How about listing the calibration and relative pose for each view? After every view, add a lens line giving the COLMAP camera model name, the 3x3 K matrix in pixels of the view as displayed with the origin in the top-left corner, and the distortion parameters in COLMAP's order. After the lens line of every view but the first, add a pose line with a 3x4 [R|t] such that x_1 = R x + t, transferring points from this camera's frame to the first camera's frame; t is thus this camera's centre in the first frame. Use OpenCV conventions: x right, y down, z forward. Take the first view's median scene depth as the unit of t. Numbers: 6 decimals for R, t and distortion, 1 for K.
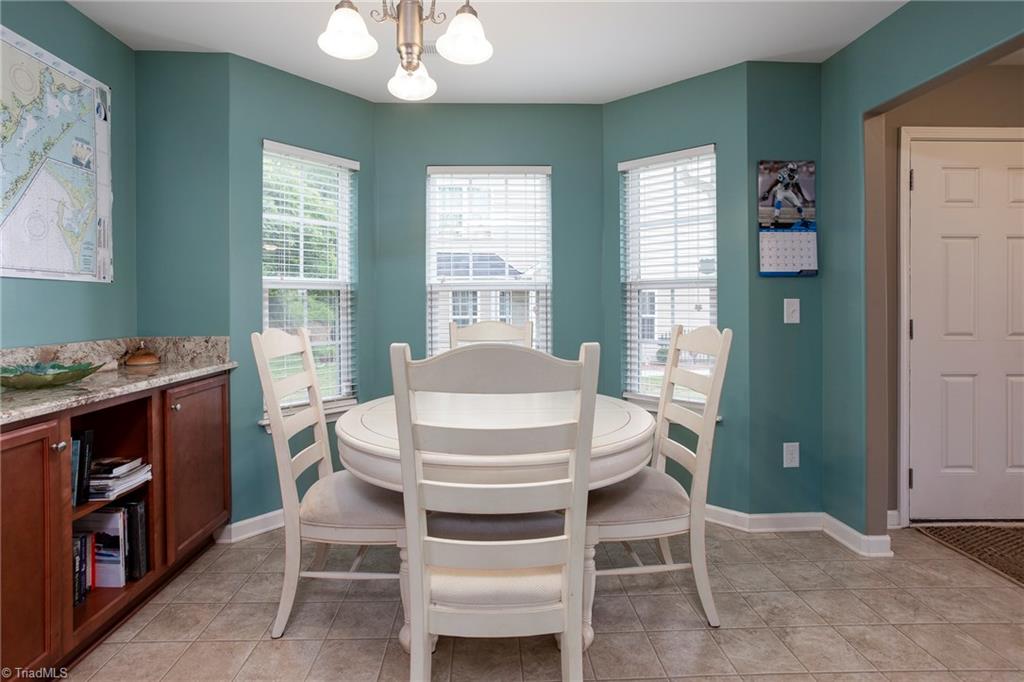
lens RADIAL K [[519.1, 0, 515.9], [0, 519.1, 316.8], [0, 0, 1]] dist [-0.035798, 0.041176]
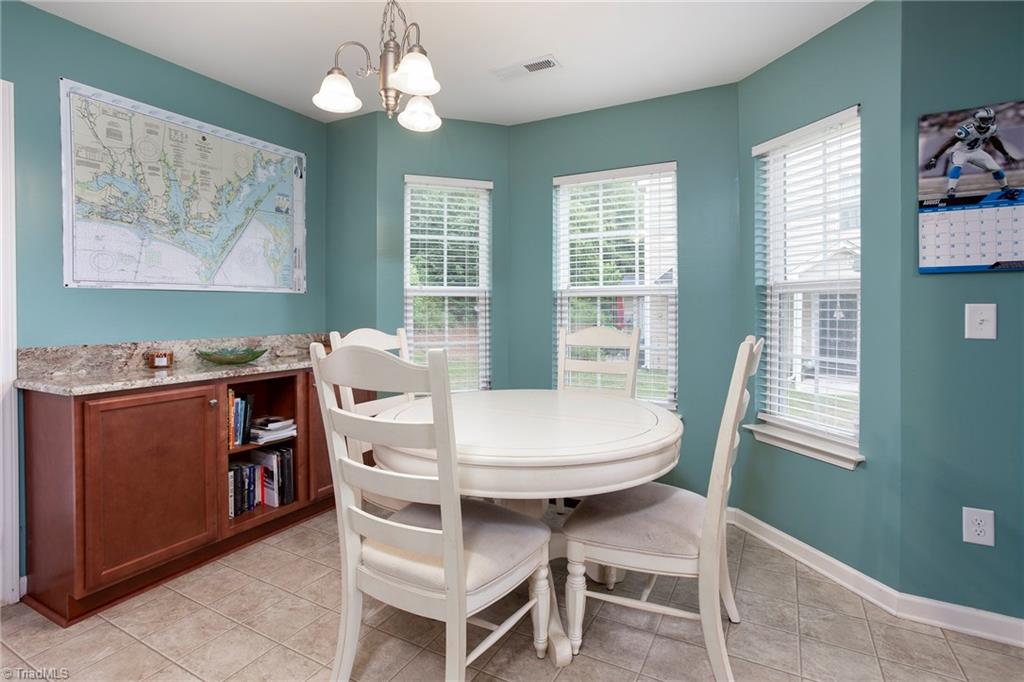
lens RADIAL K [[508.0, 0, 510.6], [0, 508.0, 321.9], [0, 0, 1]] dist [-0.019004, 0.023983]
pose [[0.865346, 0.016335, -0.500908, 0.332695], [-0.014812, 0.999866, 0.007019, -0.005602], [0.500955, 0.001346, 0.865472, 0.079528]]
